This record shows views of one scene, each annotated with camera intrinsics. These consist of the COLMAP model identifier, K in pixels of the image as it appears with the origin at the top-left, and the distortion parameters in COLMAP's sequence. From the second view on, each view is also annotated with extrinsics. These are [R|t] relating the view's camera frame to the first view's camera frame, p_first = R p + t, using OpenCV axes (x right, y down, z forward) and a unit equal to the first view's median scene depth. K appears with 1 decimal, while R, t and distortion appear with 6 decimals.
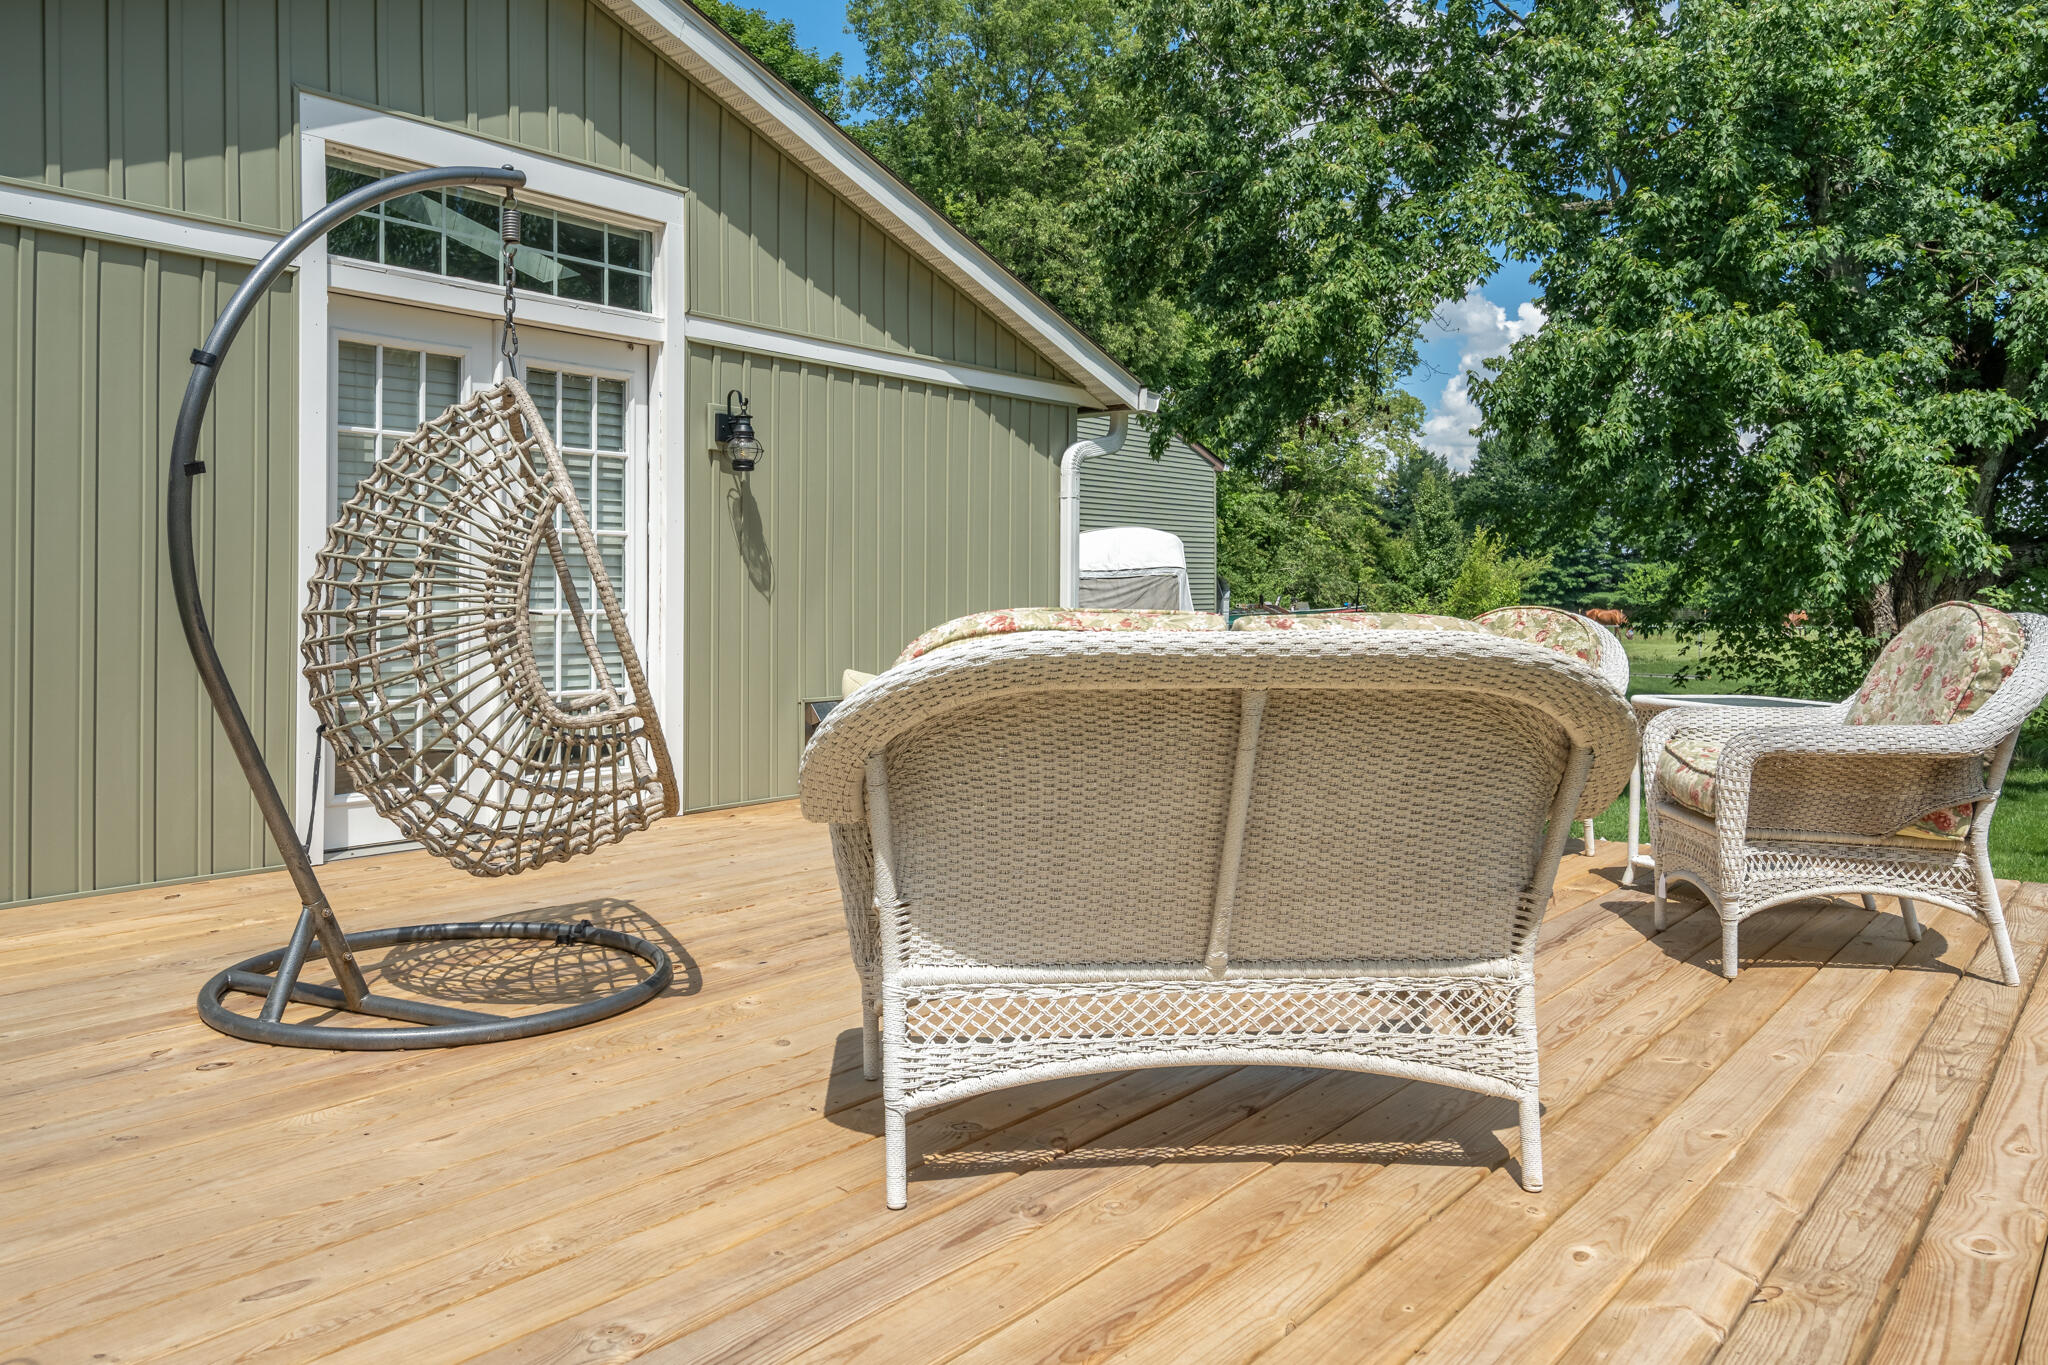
lens RADIAL K [[1471.5, 0, 981.3], [0, 1471.5, 581.1], [0, 0, 1]] dist [0.002093, 0.000339]
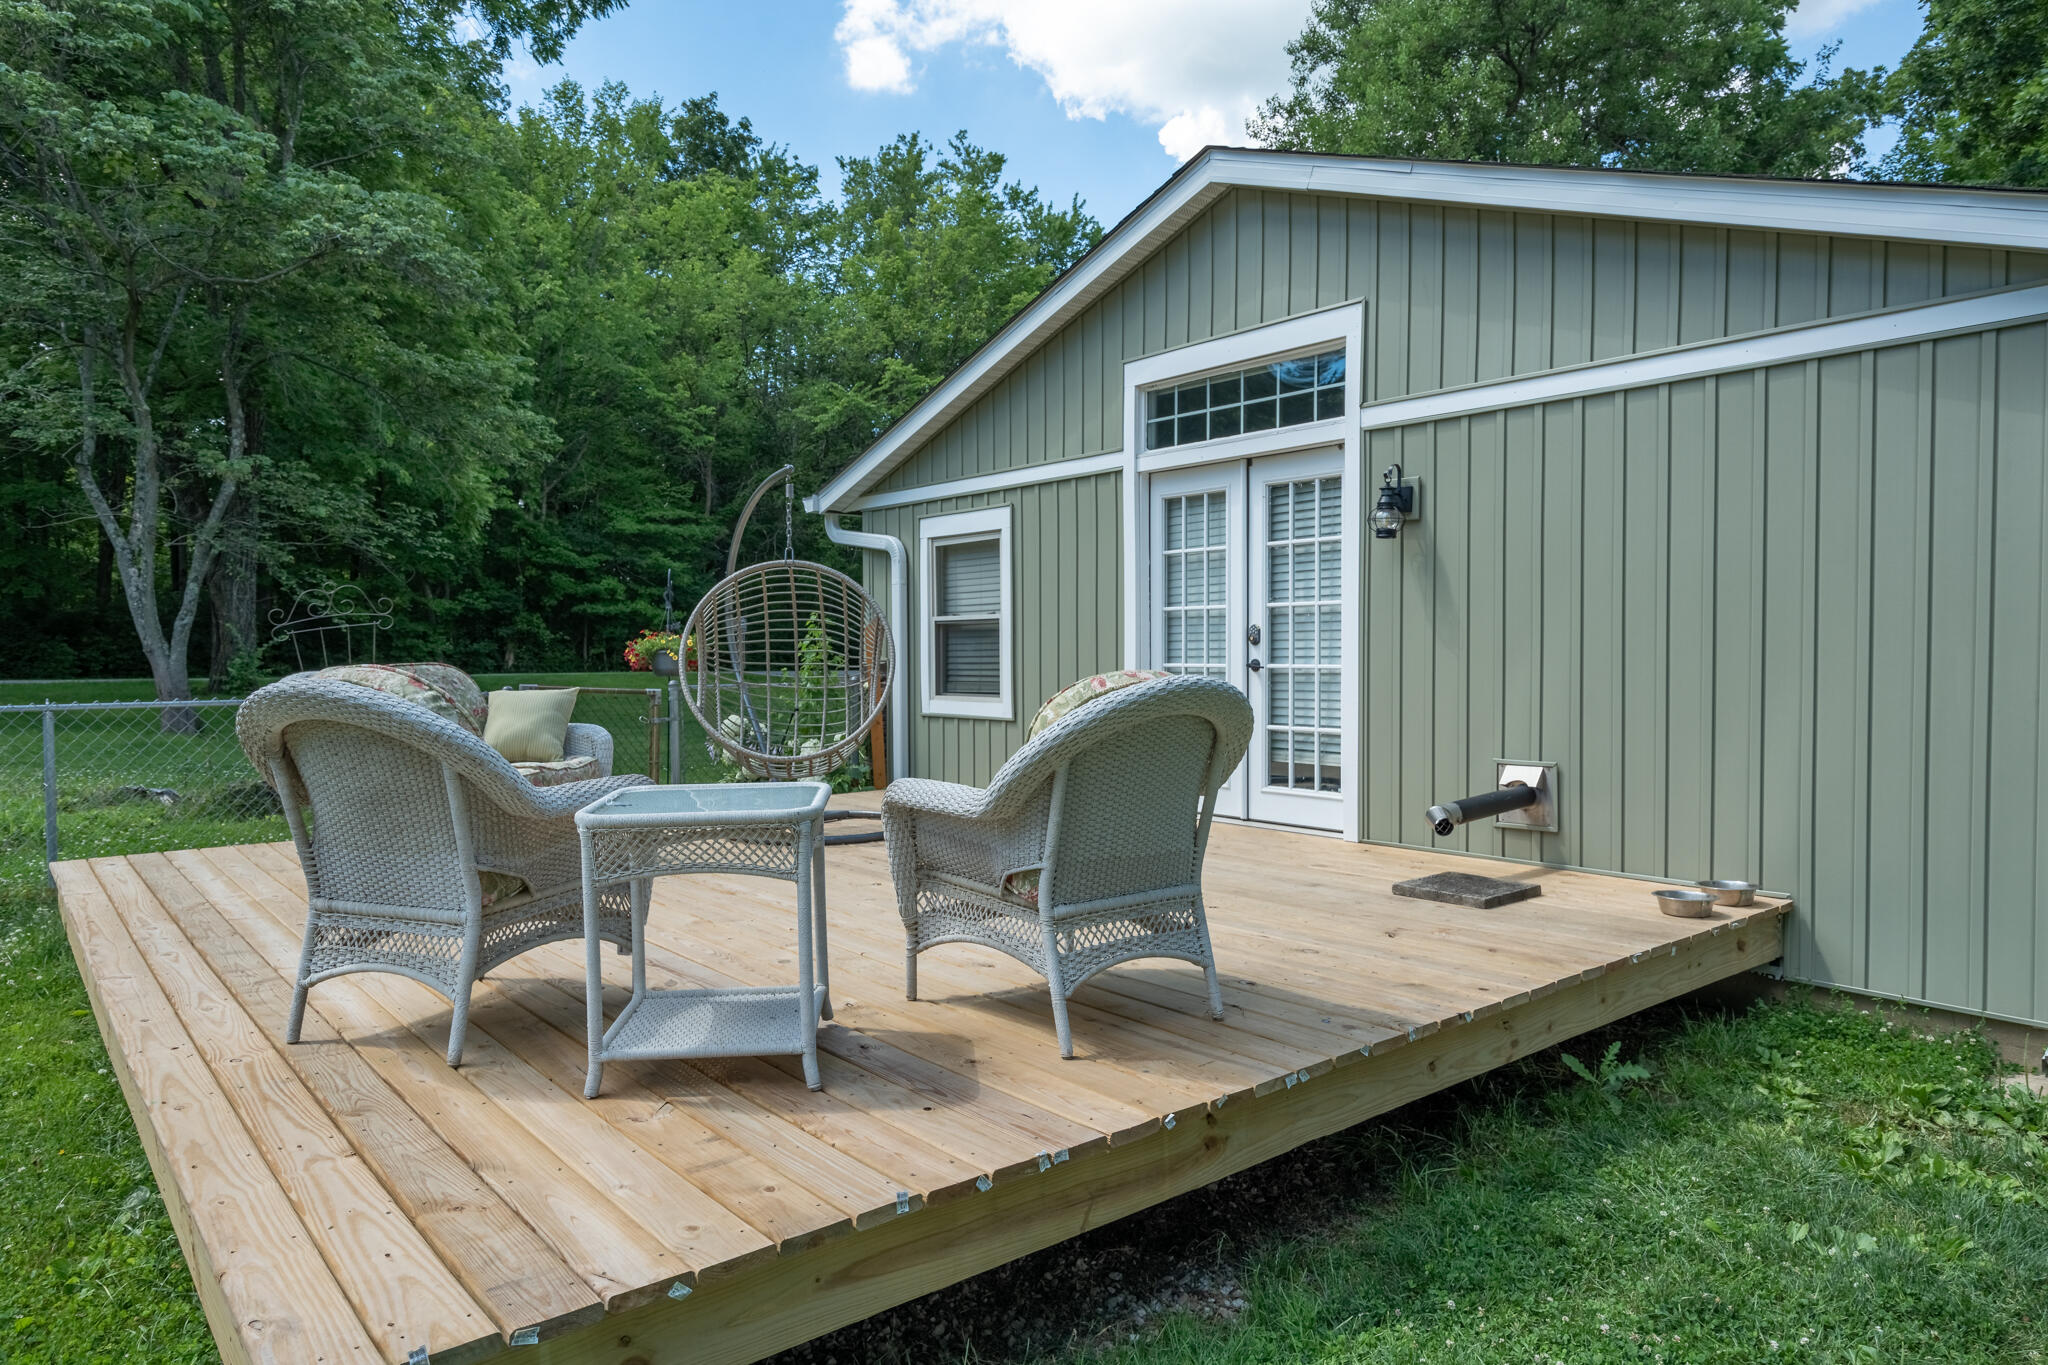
lens RADIAL K [[1295.5, 0, 1026.5], [0, 1295.5, 684.2], [0, 0, 1]] dist [0.000412, 0.000347]
pose [[-0.197151, 0.014443, -0.980267, 0.906897], [0.000186, 0.999892, 0.014695, 0.019652], [0.980373, 0.002715, -0.197132, 1.014522]]
